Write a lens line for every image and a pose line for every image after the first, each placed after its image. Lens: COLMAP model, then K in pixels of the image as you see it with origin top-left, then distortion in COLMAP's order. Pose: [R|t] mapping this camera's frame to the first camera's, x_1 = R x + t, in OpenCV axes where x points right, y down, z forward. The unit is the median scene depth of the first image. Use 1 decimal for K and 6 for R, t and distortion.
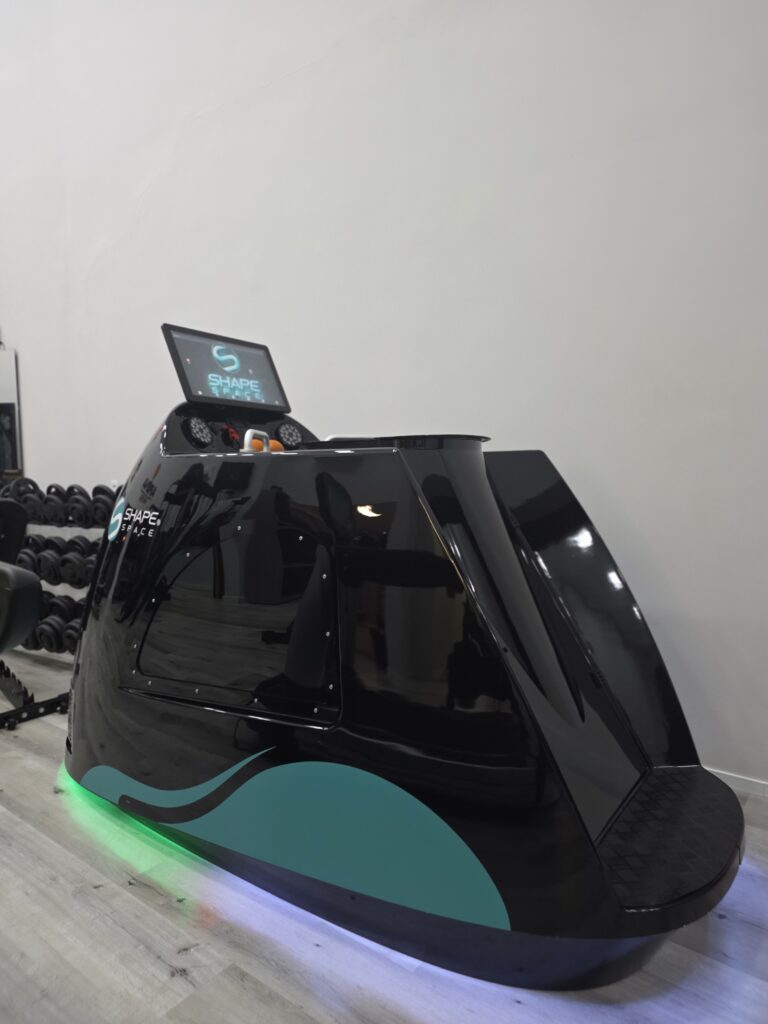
lens RADIAL K [[681.4, 0, 385.4], [0, 681.4, 507.7], [0, 0, 1]] dist [0.026083, -0.006943]
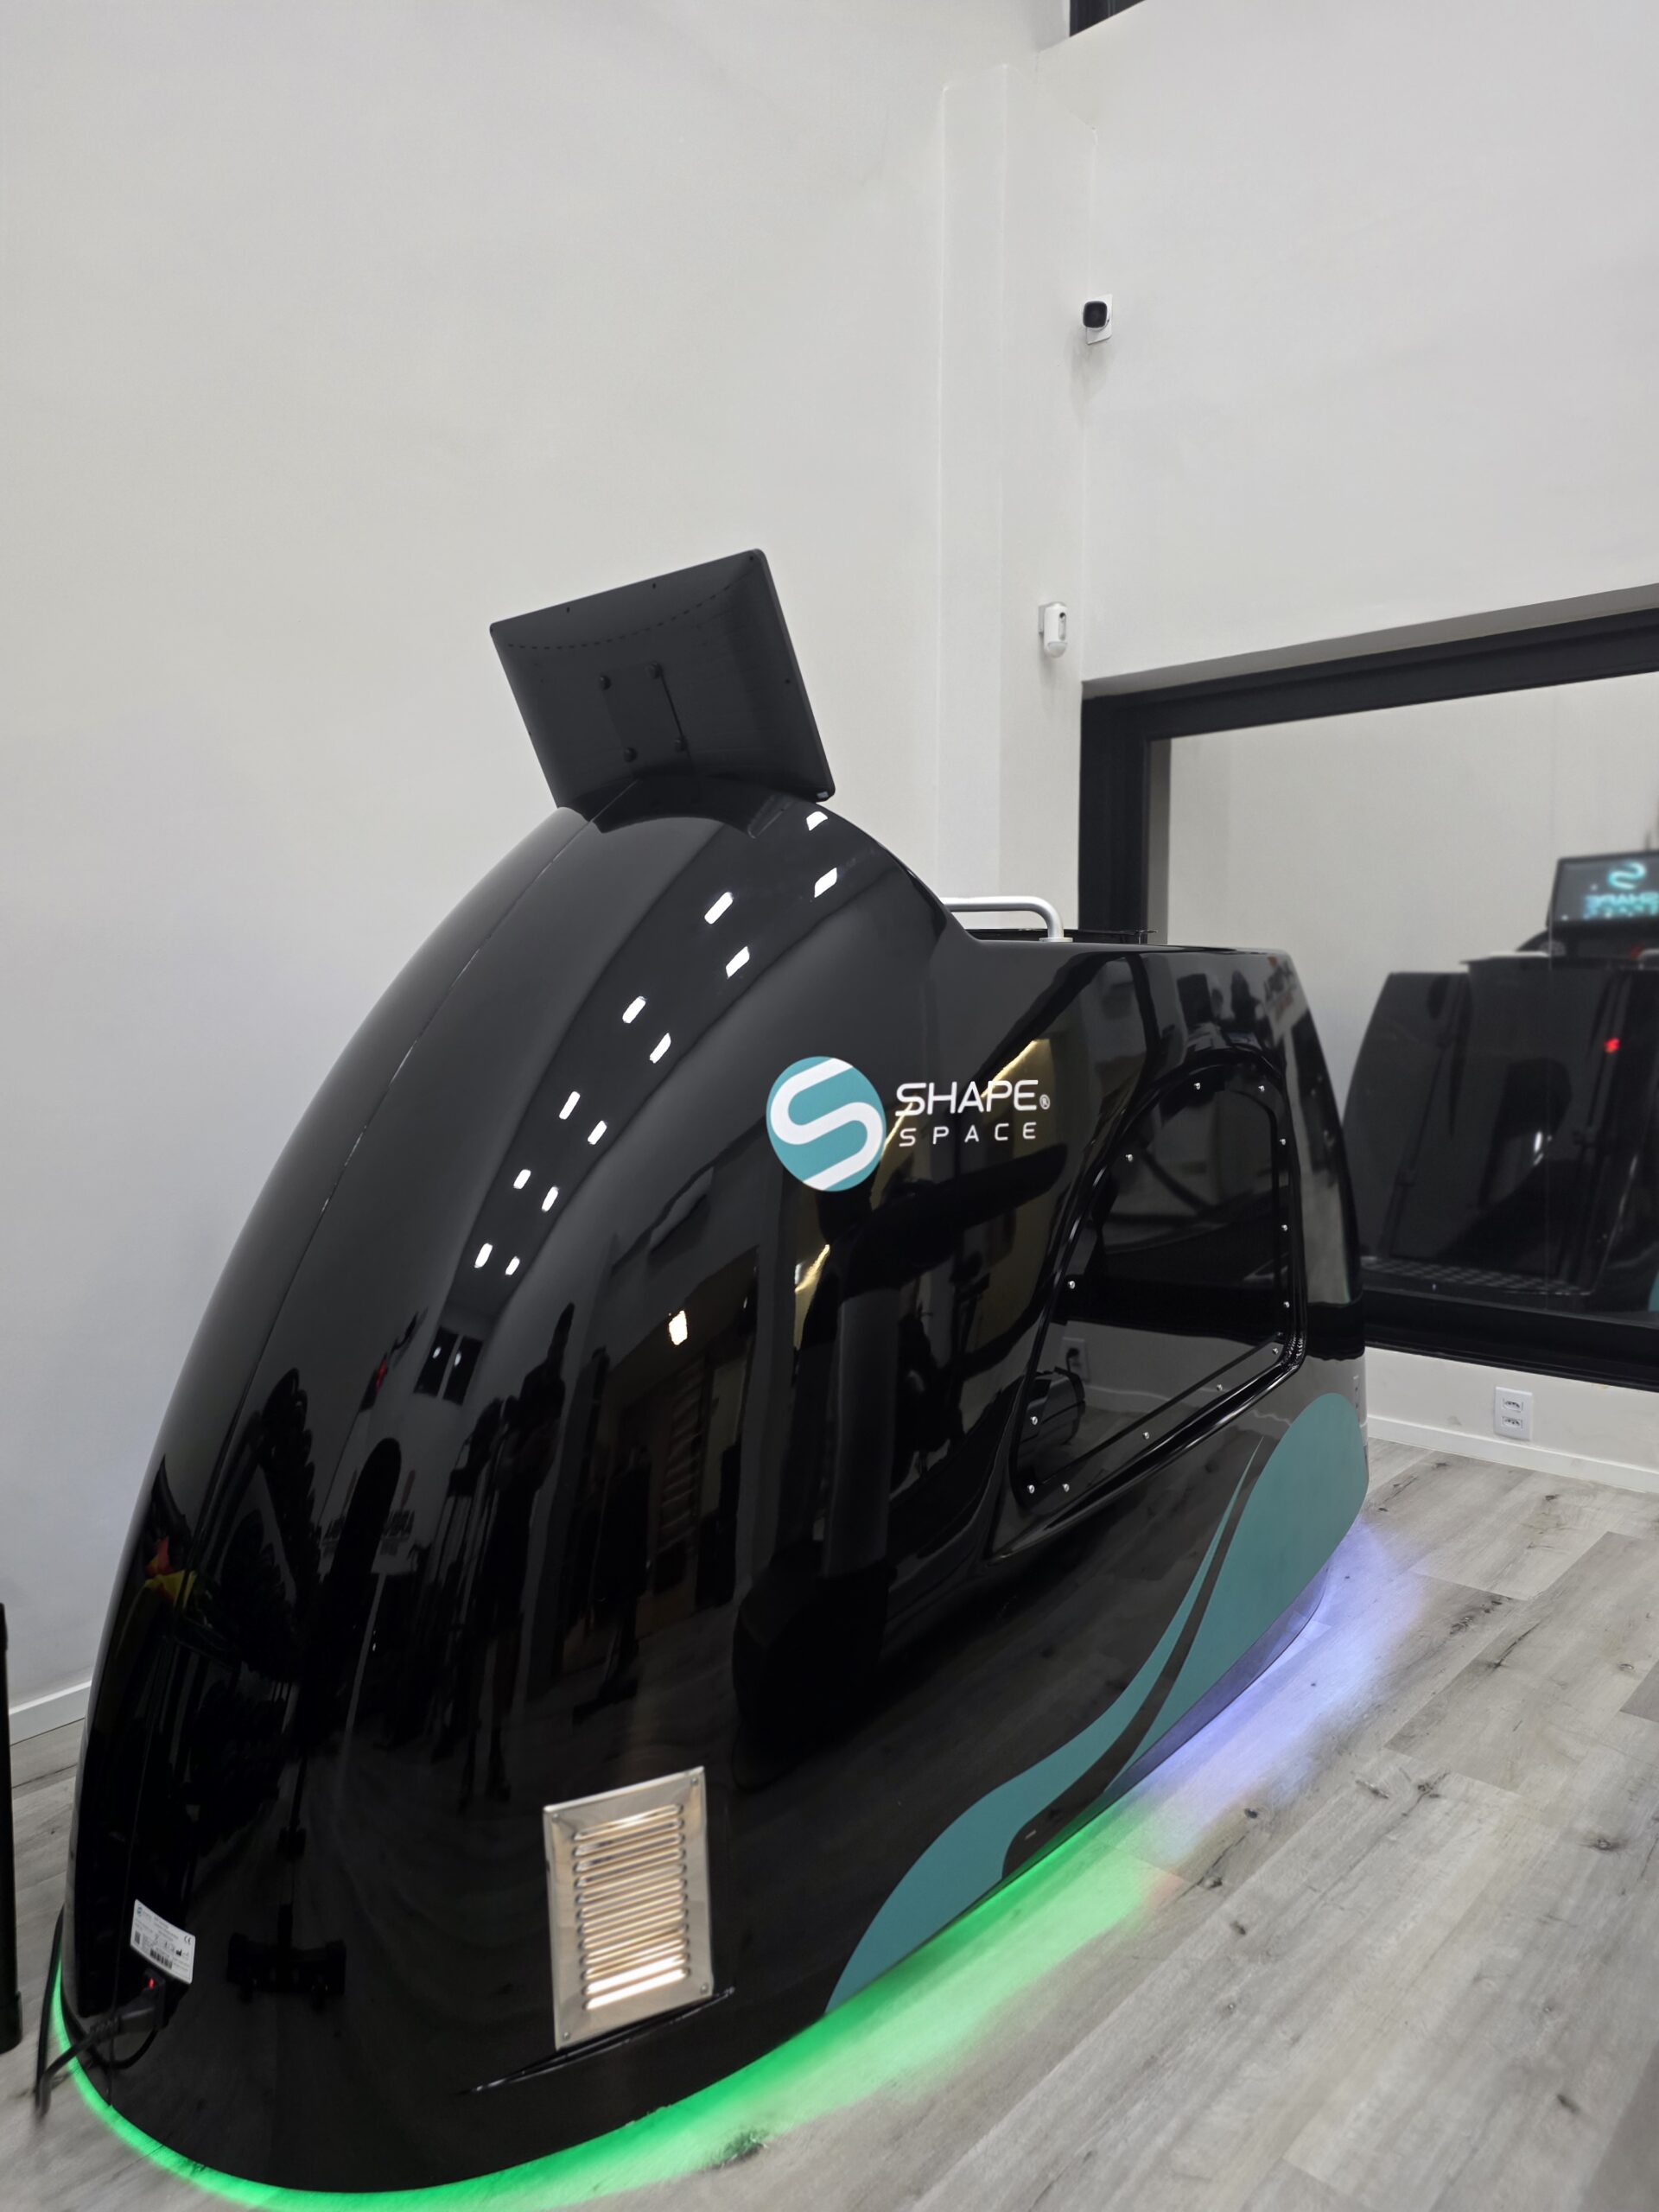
lens RADIAL K [[1461.6, 0, 829.2], [0, 1461.6, 1088.9], [0, 0, 1]] dist [0.070830, -0.065745]
pose [[0.060976, -0.047244, 0.997021, -1.332740], [0.068150, 0.996745, 0.043063, -0.037279], [-0.995810, 0.065321, 0.063997, 1.151834]]
